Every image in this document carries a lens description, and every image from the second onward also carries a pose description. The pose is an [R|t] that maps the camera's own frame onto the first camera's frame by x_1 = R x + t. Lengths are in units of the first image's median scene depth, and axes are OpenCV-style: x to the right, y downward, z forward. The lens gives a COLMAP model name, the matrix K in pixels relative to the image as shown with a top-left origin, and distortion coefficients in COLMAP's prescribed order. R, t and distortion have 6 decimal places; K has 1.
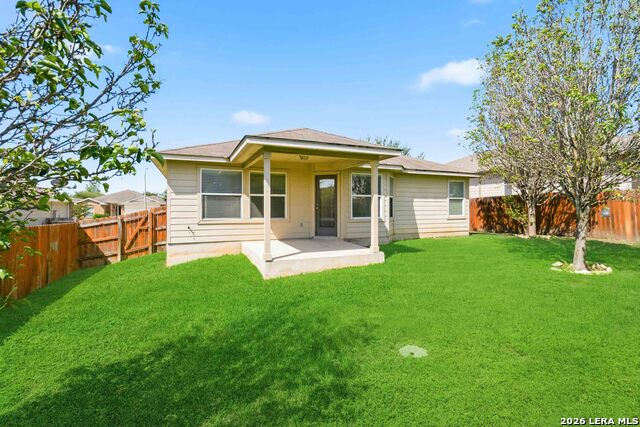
lens RADIAL K [[306.1, 0, 319.4], [0, 306.1, 204.7], [0, 0, 1]] dist [0.001078, 0.000316]
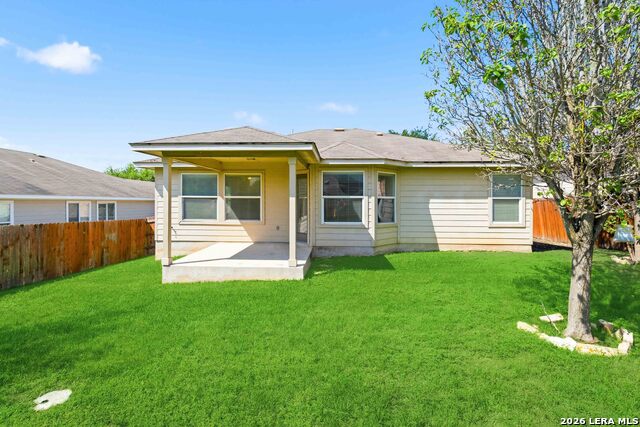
lens RADIAL K [[306.1, 0, 319.4], [0, 306.1, 204.7], [0, 0, 1]] dist [0.001078, 0.000316]
pose [[0.896062, 0.007008, -0.443873, 0.487231], [-0.000816, 0.999900, 0.014140, -0.020254], [0.443928, -0.012308, 0.895978, 0.217971]]
